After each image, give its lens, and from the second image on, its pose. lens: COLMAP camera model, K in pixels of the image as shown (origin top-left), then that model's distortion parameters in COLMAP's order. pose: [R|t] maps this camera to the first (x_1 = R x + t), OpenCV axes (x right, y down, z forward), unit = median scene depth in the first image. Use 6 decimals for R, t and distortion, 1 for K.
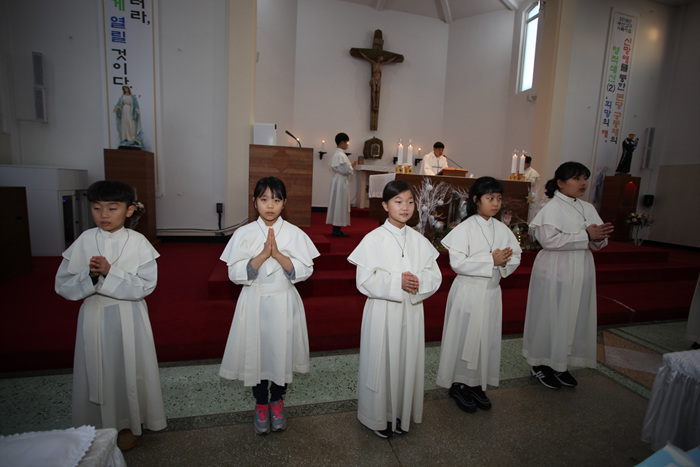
lens RADIAL K [[343.0, 0, 350.4], [0, 343.0, 233.8], [0, 0, 1]] dist [-0.061490, 0.024660]
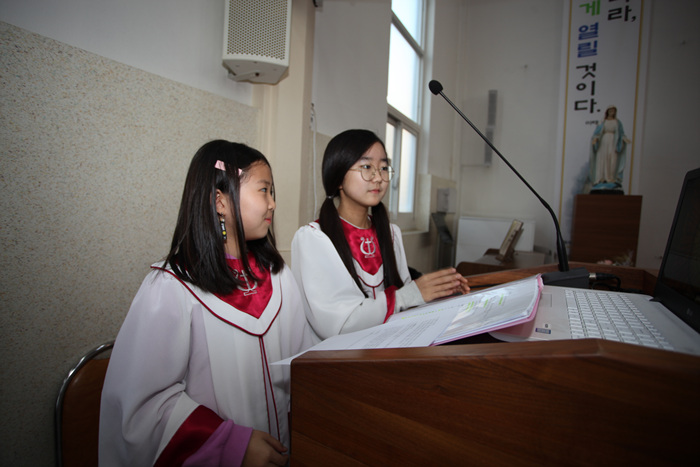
lens RADIAL K [[343.0, 0, 352.8], [0, 343.0, 228.4], [0, 0, 1]] dist [-0.061490, 0.024660]
pose [[0.710939, 0.031421, -0.702551, -0.448865], [-0.112354, 0.991244, -0.069362, -0.058492], [0.694220, 0.128247, 0.708245, 0.111521]]
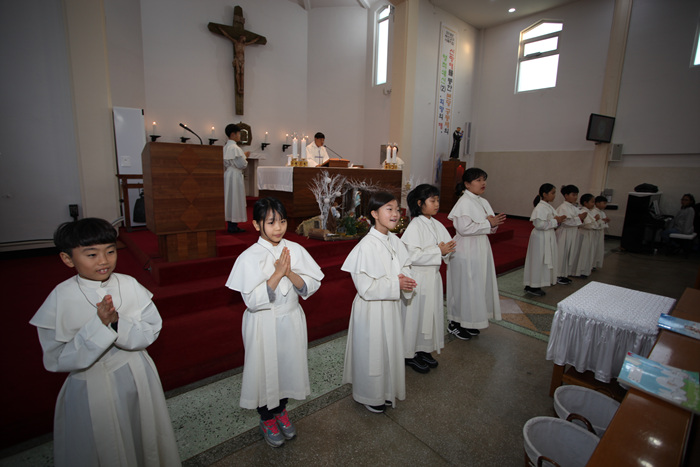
lens RADIAL K [[343.0, 0, 351.0], [0, 343.0, 232.5], [0, 0, 1]] dist [-0.061490, 0.024660]
pose [[0.900925, -0.095599, 0.423315, -0.125076], [0.070973, 0.994759, 0.073602, -0.033890], [-0.428133, -0.036266, 0.902988, -0.001435]]
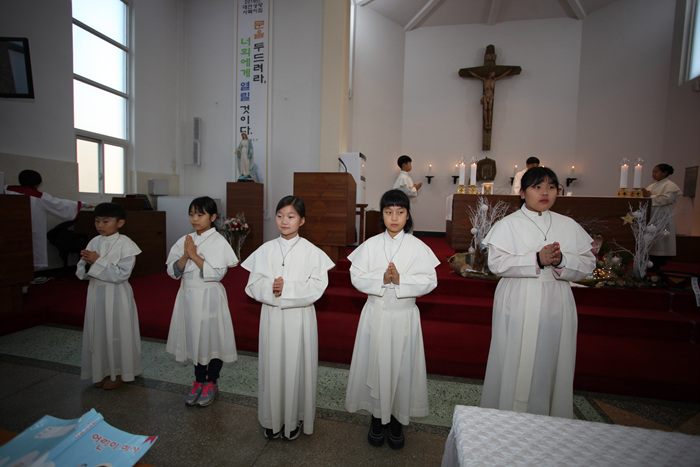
lens RADIAL K [[343.0, 0, 351.6], [0, 343.0, 234.6], [0, 0, 1]] dist [-0.061490, 0.024660]
pose [[0.894310, 0.016530, -0.447142, 0.233470], [-0.050077, 0.996737, -0.063309, 0.007055], [0.444636, 0.079009, 0.892220, 0.036852]]
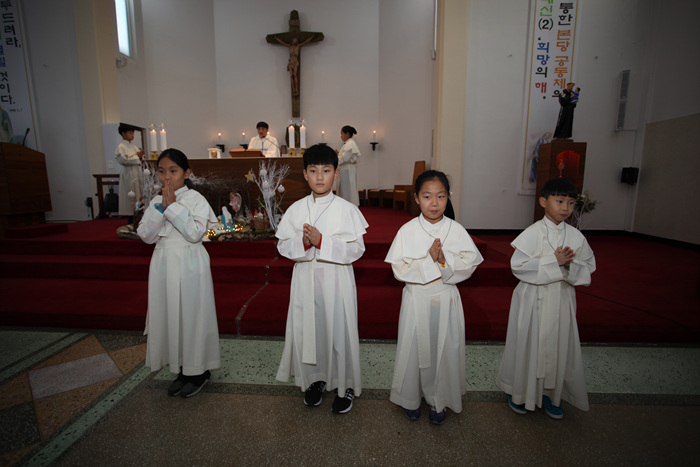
lens RADIAL K [[343.0, 0, 352.3], [0, 343.0, 233.2], [0, 0, 1]] dist [-0.061490, 0.024660]
pose [[0.951510, 0.001731, -0.307612, 0.758222], [0.002153, 0.999922, 0.012288, 0.017692], [0.307609, -0.012355, 0.951432, 0.199868]]
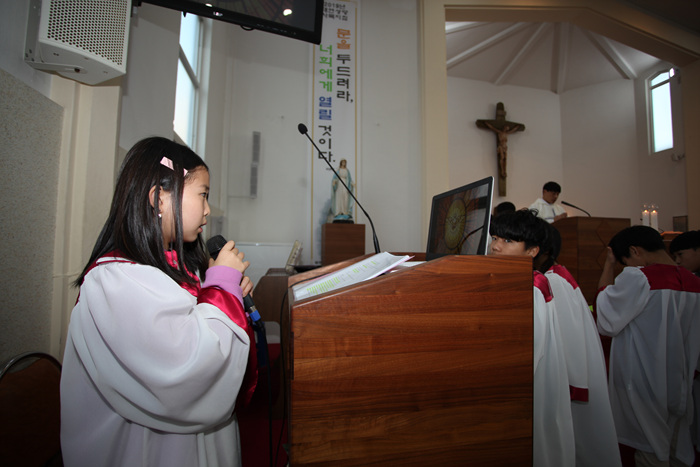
lens RADIAL K [[343.0, 0, 348.7], [0, 343.0, 227.4], [0, 0, 1]] dist [-0.061490, 0.024660]
pose [[0.998280, -0.035090, -0.046967, -0.497375], [0.024664, 0.978126, -0.206546, -0.033347], [0.053187, 0.205032, 0.977309, 0.046920]]
